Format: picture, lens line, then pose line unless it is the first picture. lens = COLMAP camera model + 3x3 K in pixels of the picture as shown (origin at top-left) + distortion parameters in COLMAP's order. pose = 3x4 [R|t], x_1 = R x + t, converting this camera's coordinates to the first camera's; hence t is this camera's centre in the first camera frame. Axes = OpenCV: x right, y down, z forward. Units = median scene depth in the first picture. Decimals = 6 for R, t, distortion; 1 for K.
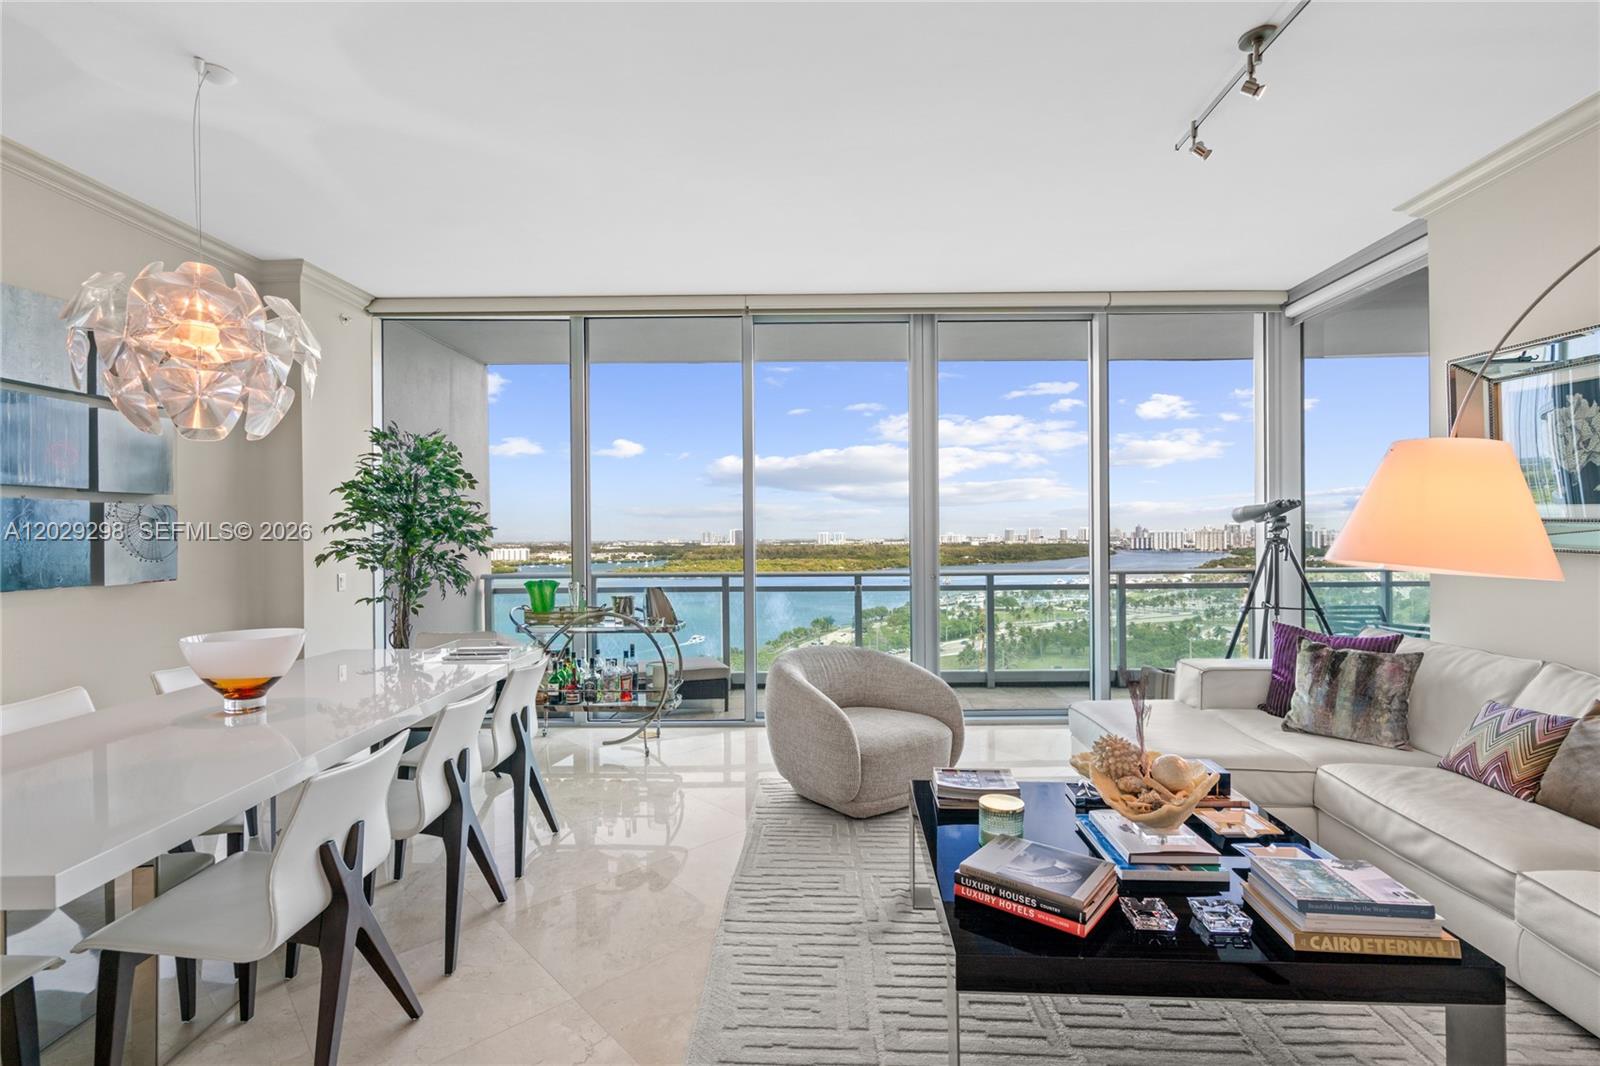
lens RADIAL K [[736.2, 0, 805.3], [0, 736.2, 538.4], [0, 0, 1]] dist [-0.001509, 0.000390]
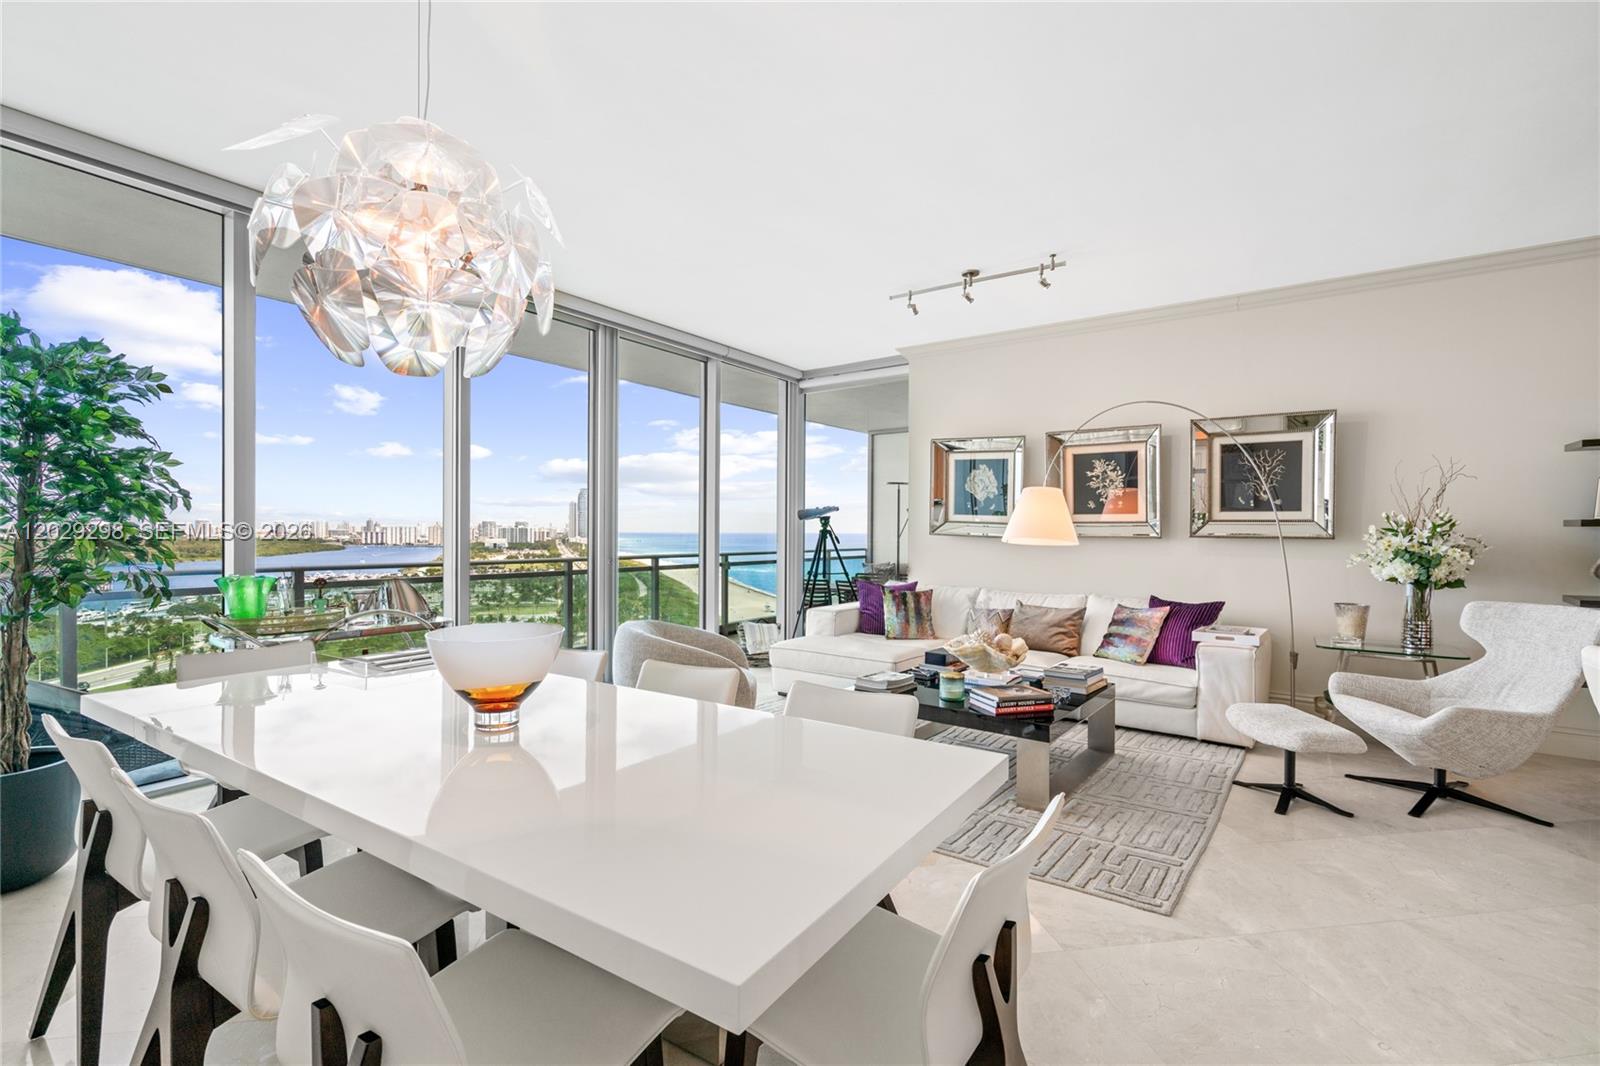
lens RADIAL K [[719.3, 0, 799.2], [0, 719.3, 537.6], [0, 0, 1]] dist [0.000229, 0.000072]
pose [[0.565740, 0.004025, 0.824574, -0.685389], [-0.008932, 0.999959, 0.001247, 0.014807], [-0.824535, -0.008070, 0.565753, 0.161792]]
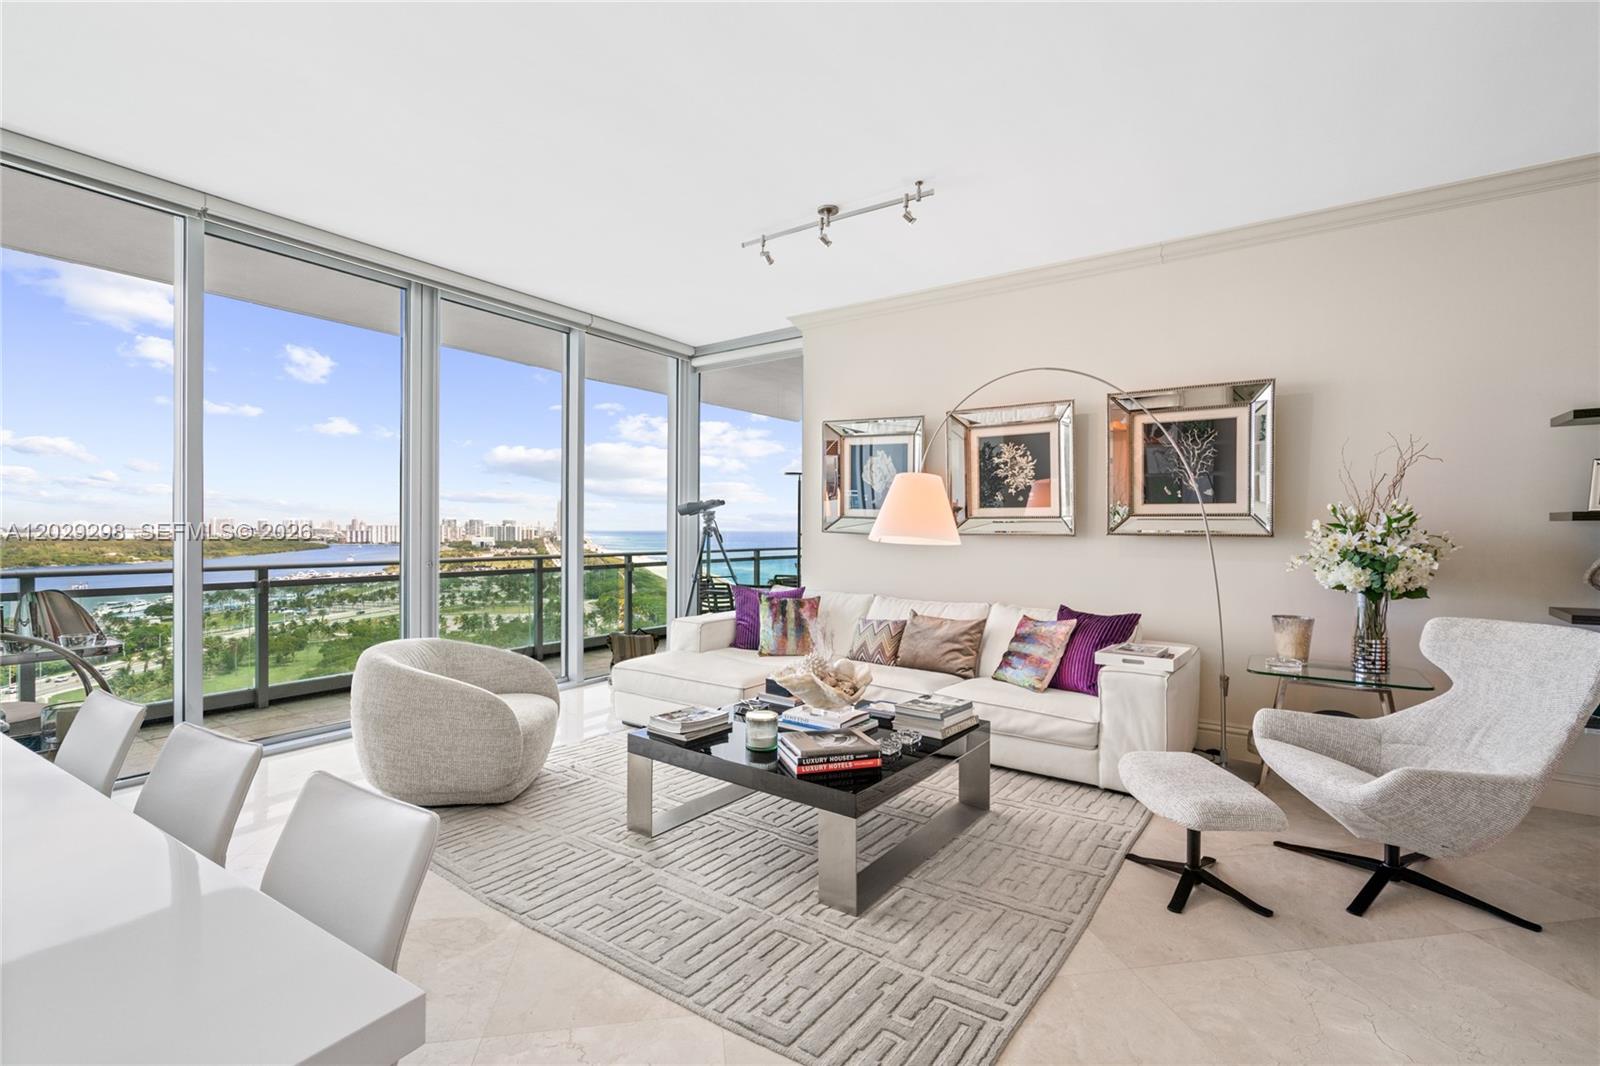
lens RADIAL K [[718.9, 0, 800.0], [0, 718.9, 533.0], [0, 0, 1]] dist [-0.001083, 0.000606]
pose [[0.554244, 0.006459, 0.832329, -0.396918], [-0.007706, 0.999967, -0.002628, 0.013190], [-0.832319, -0.004958, 0.554275, 0.104682]]
